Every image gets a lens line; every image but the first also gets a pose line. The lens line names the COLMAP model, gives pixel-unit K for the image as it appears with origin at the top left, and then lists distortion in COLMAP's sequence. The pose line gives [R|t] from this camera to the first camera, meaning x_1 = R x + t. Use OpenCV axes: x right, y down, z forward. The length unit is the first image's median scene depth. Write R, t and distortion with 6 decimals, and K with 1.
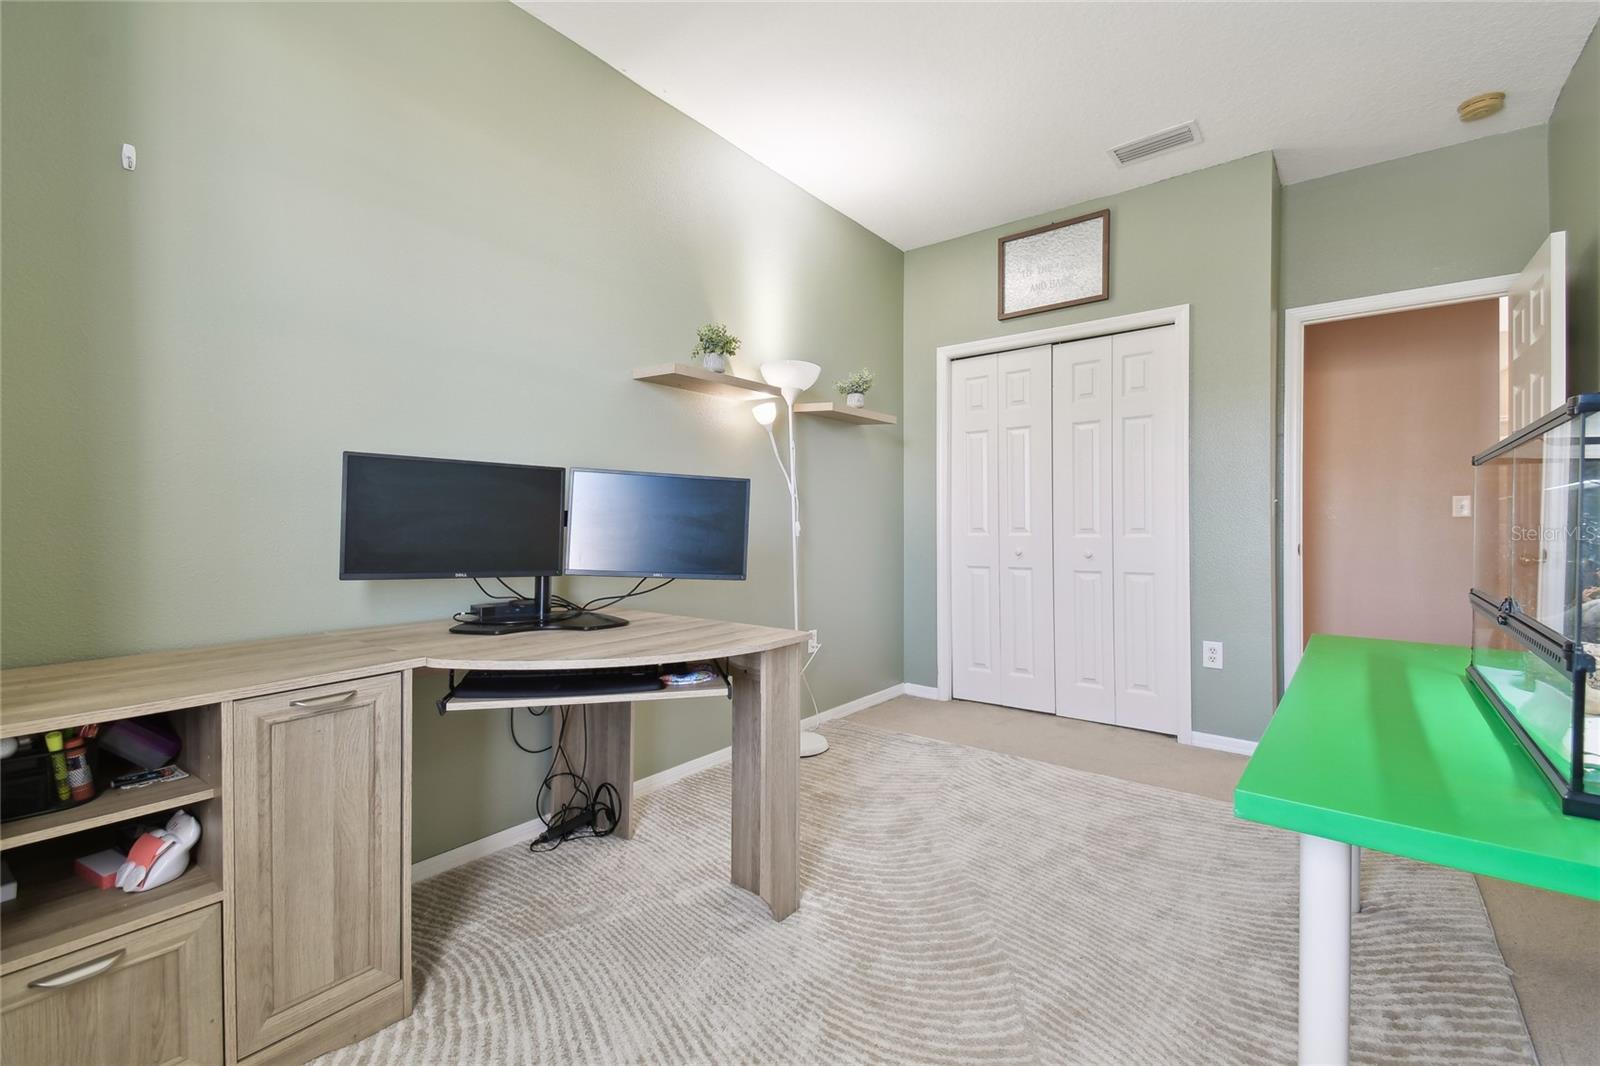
lens RADIAL K [[704.8, 0, 796.2], [0, 704.8, 526.2], [0, 0, 1]] dist [0.038573, -0.016749]
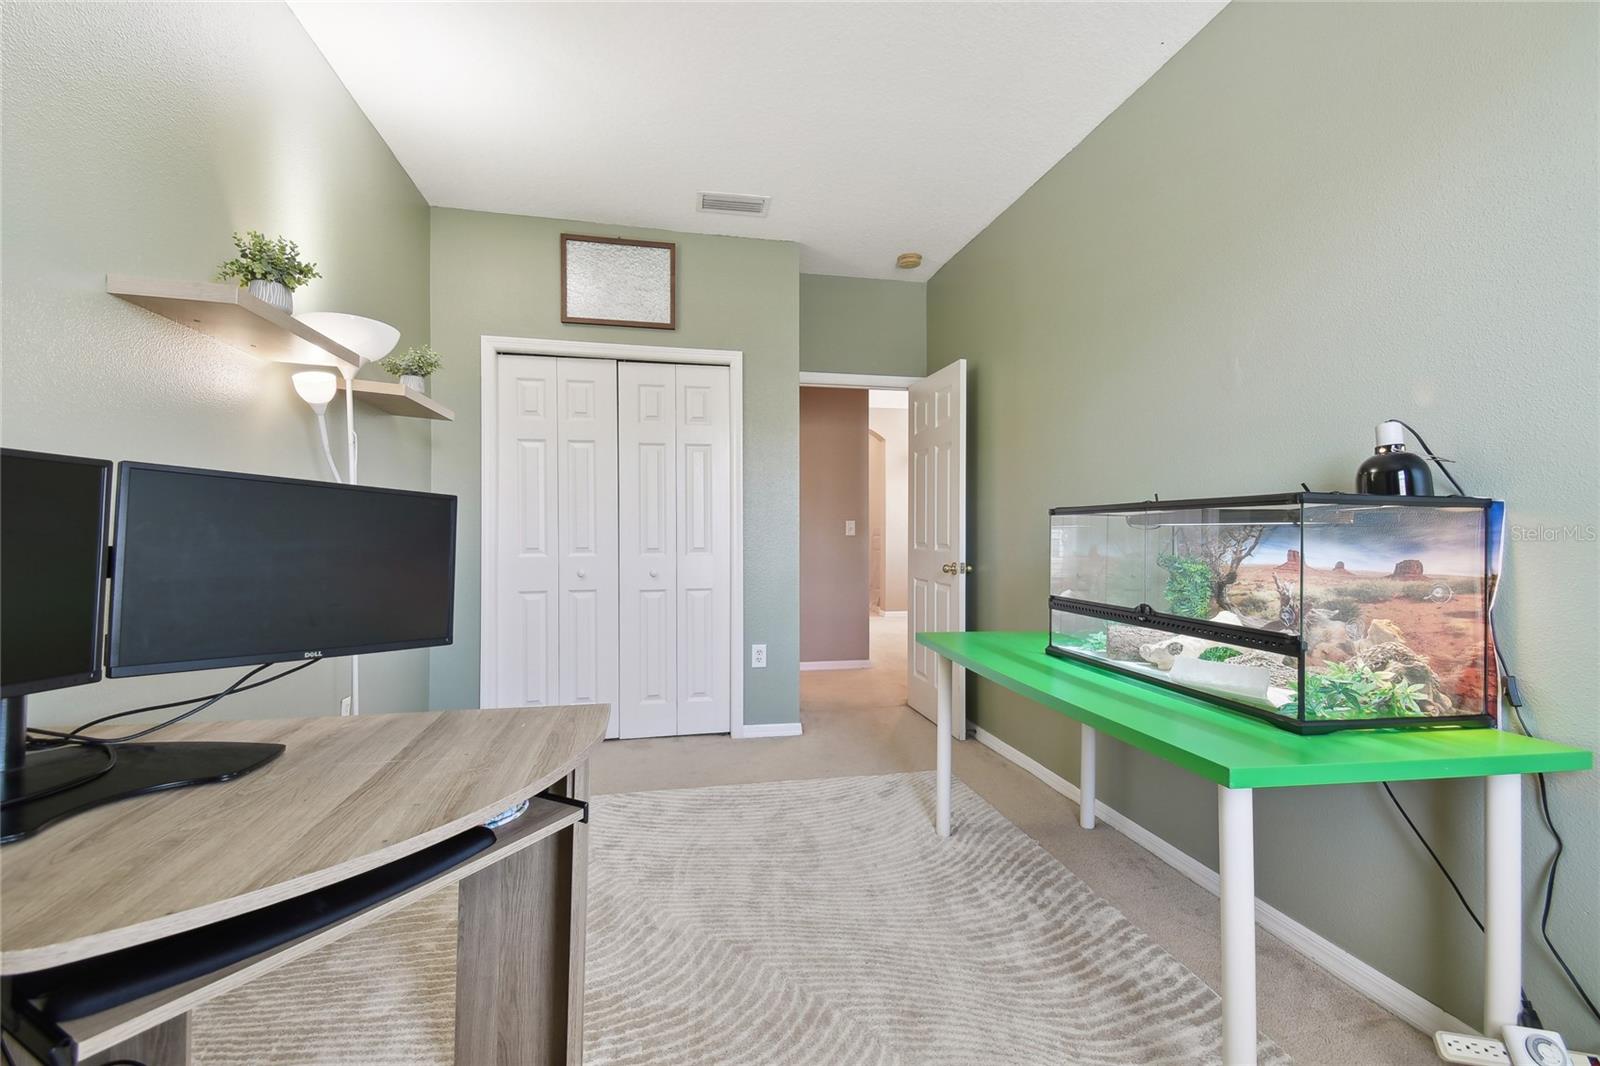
lens RADIAL K [[704.8, 0, 809.2], [0, 704.8, 525.2], [0, 0, 1]] dist [0.038573, -0.016749]
pose [[0.644605, 0.010617, 0.764442, -0.267407], [-0.003325, 0.999933, -0.011083, -0.022691], [-0.764509, 0.004602, 0.644597, 0.207461]]
